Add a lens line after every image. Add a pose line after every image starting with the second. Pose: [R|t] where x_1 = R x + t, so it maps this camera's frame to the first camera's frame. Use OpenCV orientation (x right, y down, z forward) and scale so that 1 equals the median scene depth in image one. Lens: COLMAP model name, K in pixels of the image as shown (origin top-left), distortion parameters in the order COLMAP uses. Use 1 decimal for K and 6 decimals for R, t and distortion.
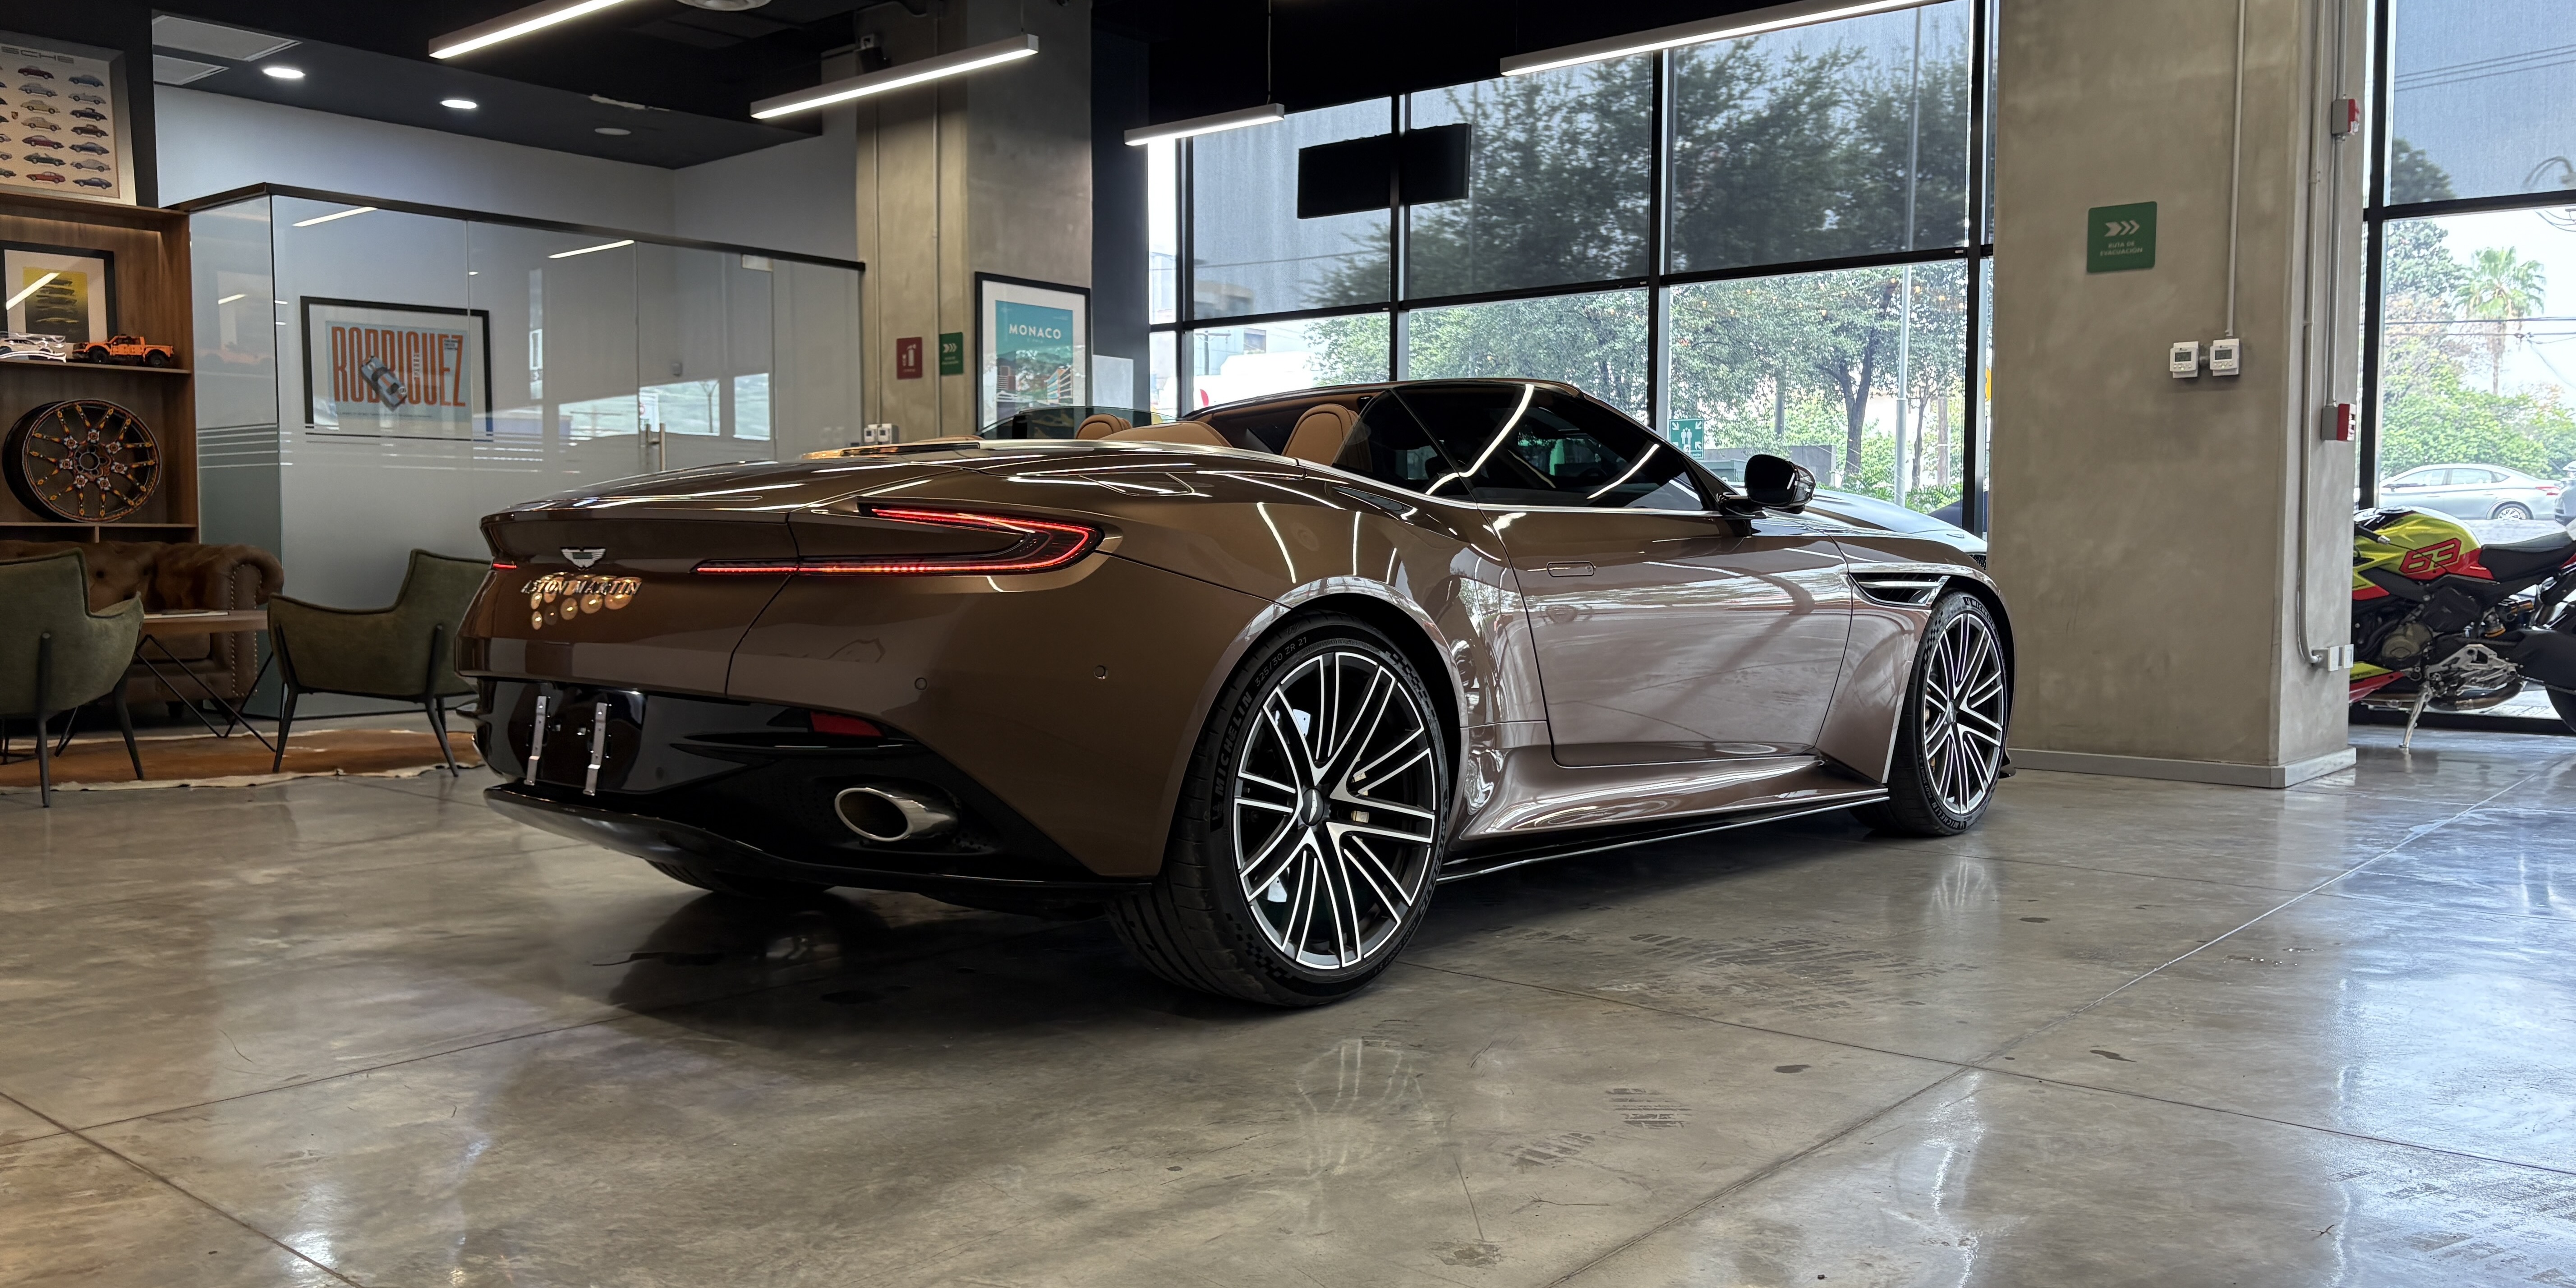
lens RADIAL K [[1970.8, 0, 1288.0], [0, 1970.8, 644.0], [0, 0, 1]] dist [0.019498, -0.012509]
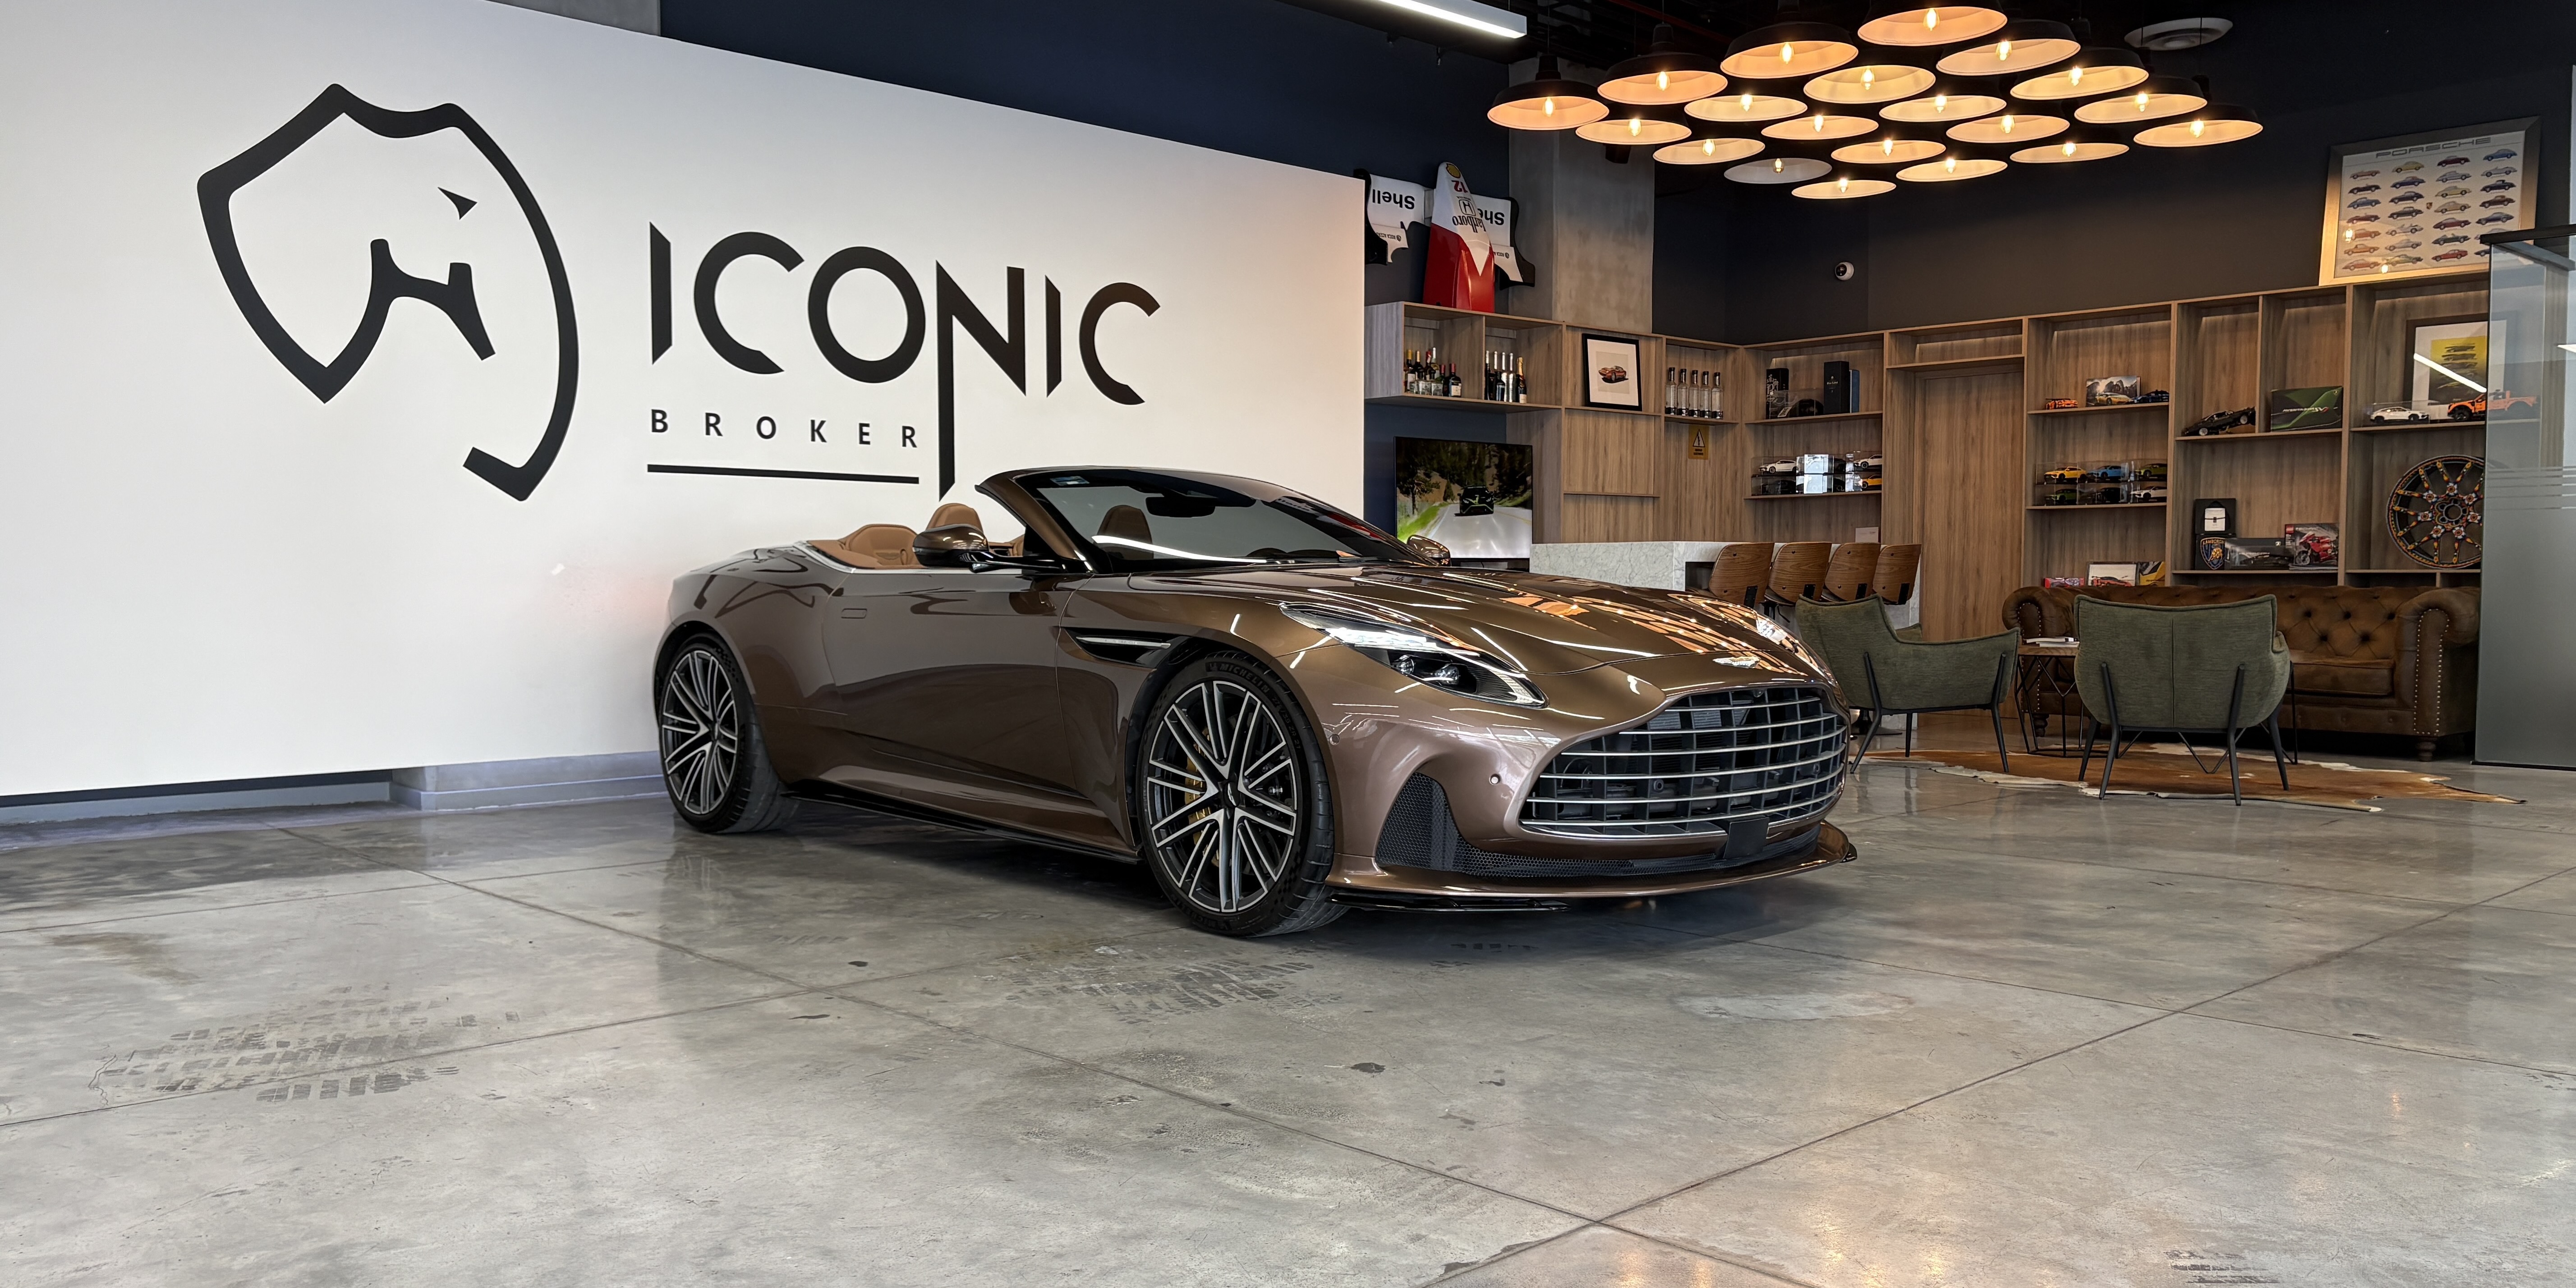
lens RADIAL K [[1973.8, 0, 1300.4], [0, 1973.8, 648.4], [0, 0, 1]] dist [0.017935, -0.010601]
pose [[-0.095008, 0.032201, -0.994956, 0.770939], [-0.046248, 0.998255, 0.036724, -0.037602], [0.994402, 0.049504, -0.093353, 0.669700]]
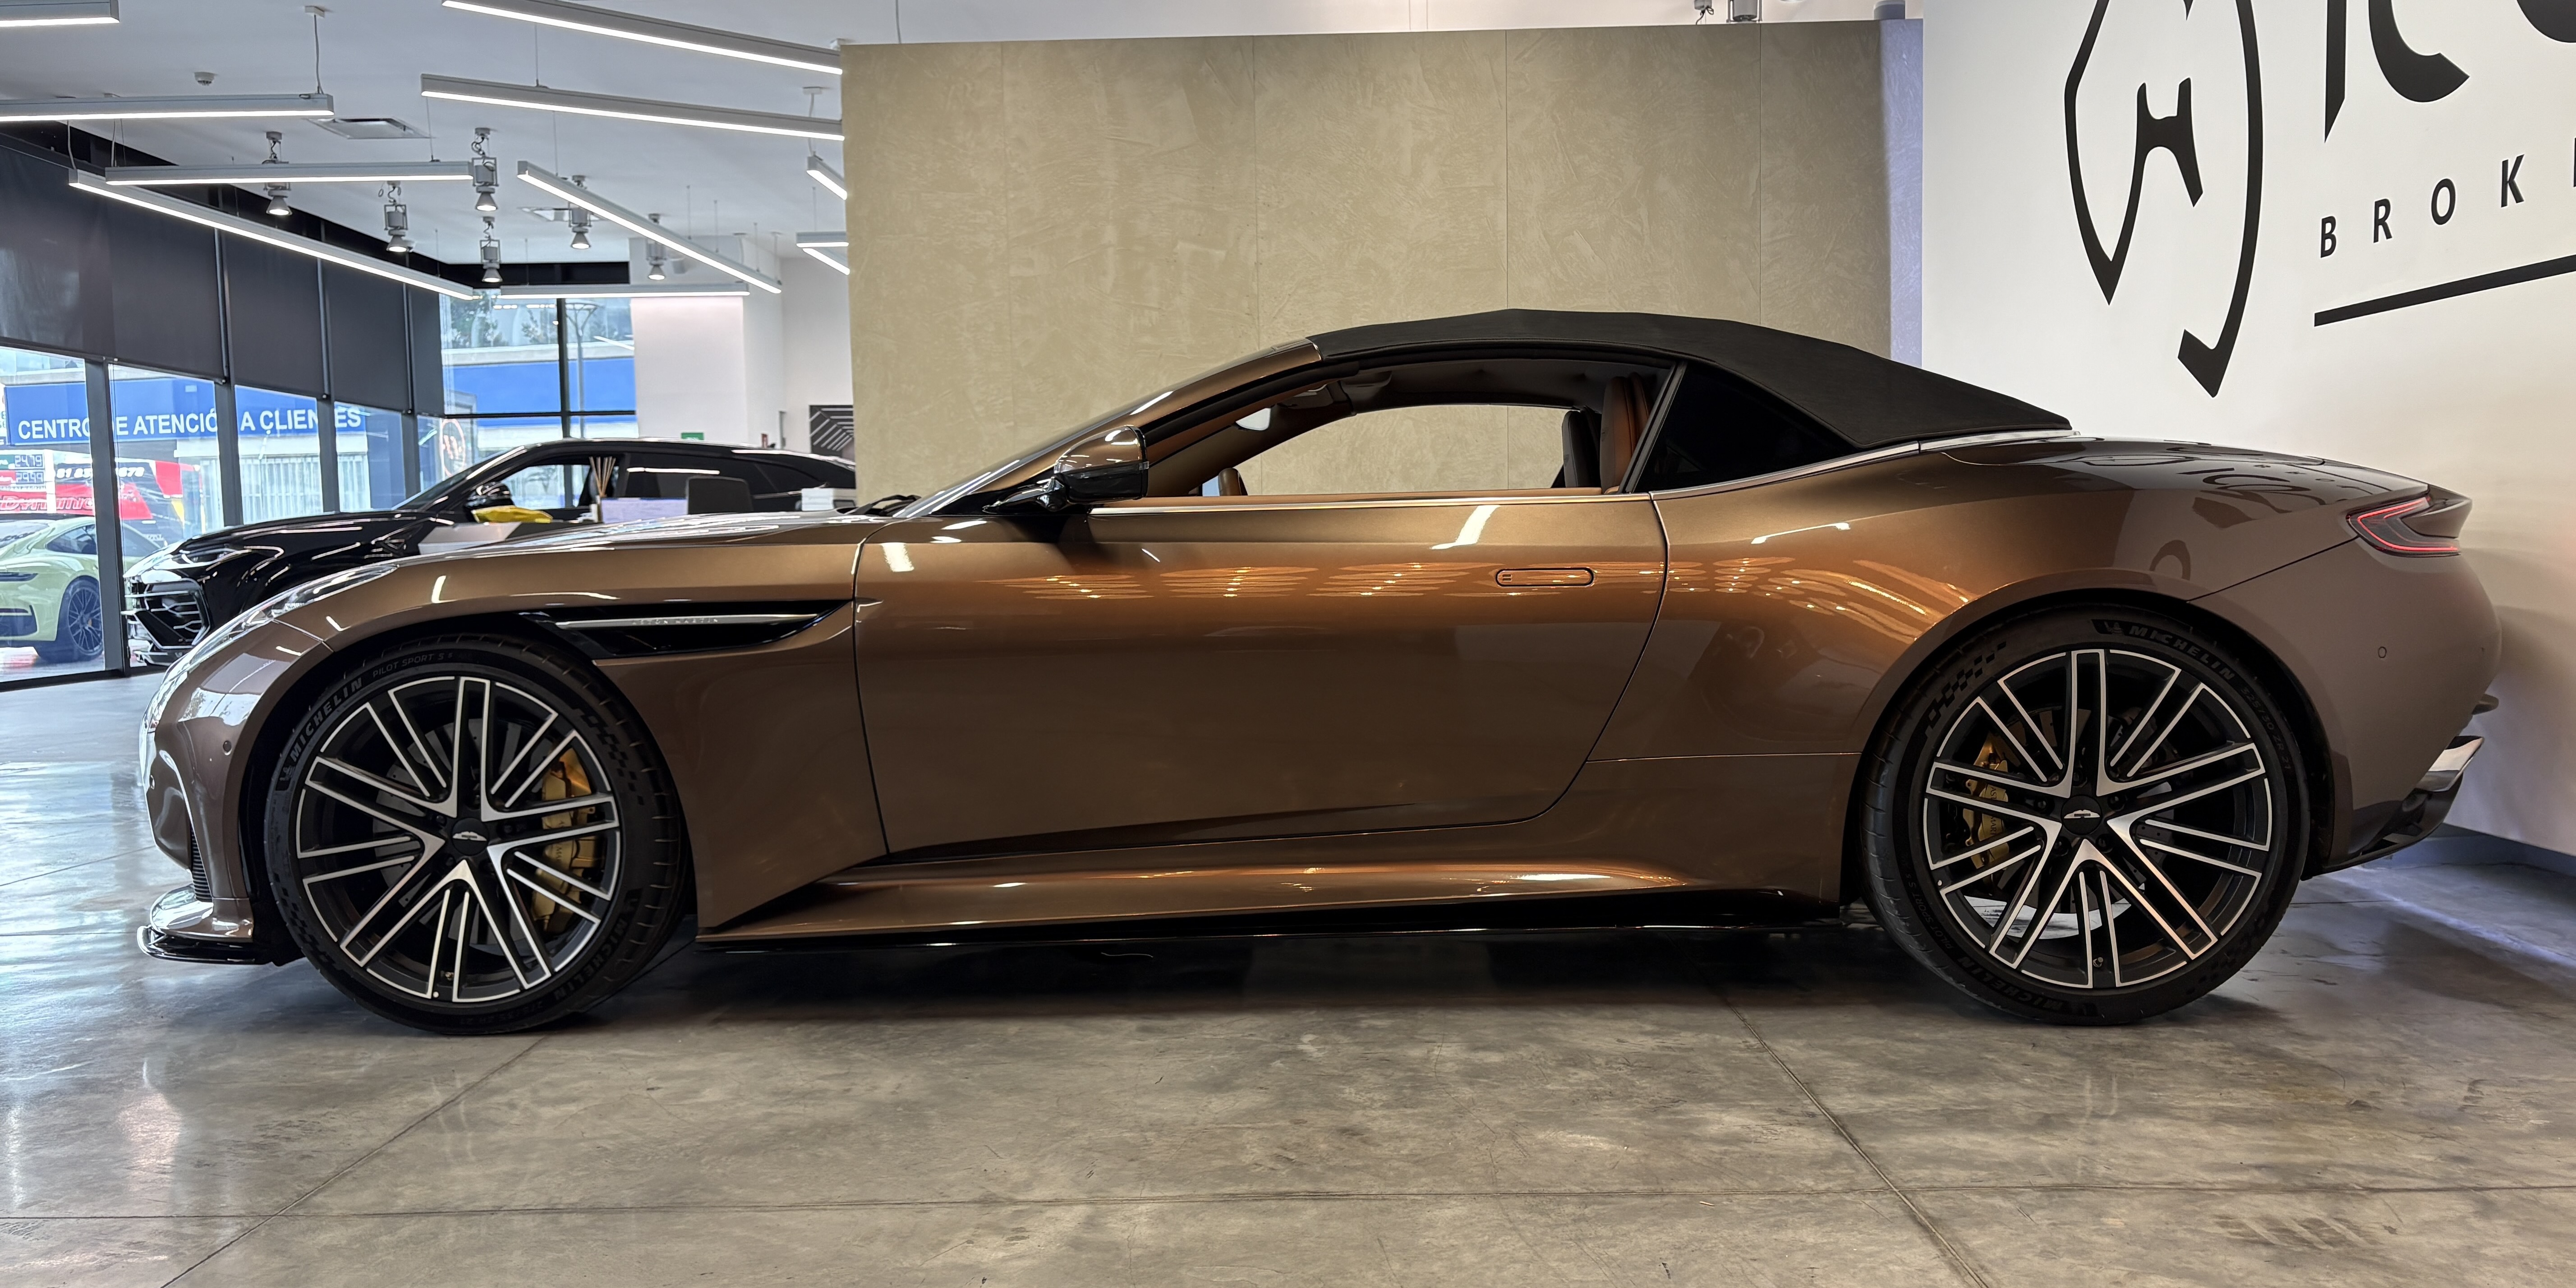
lens RADIAL K [[1945.8, 0, 1293.2], [0, 1945.8, 714.6], [0, 0, 1]] dist [0.029297, -0.062736]
pose [[-0.647560, -0.053097, 0.760162, -0.673036], [0.054732, 0.991752, 0.115898, -0.043777], [-0.760046, 0.116656, -0.639313, 0.915362]]
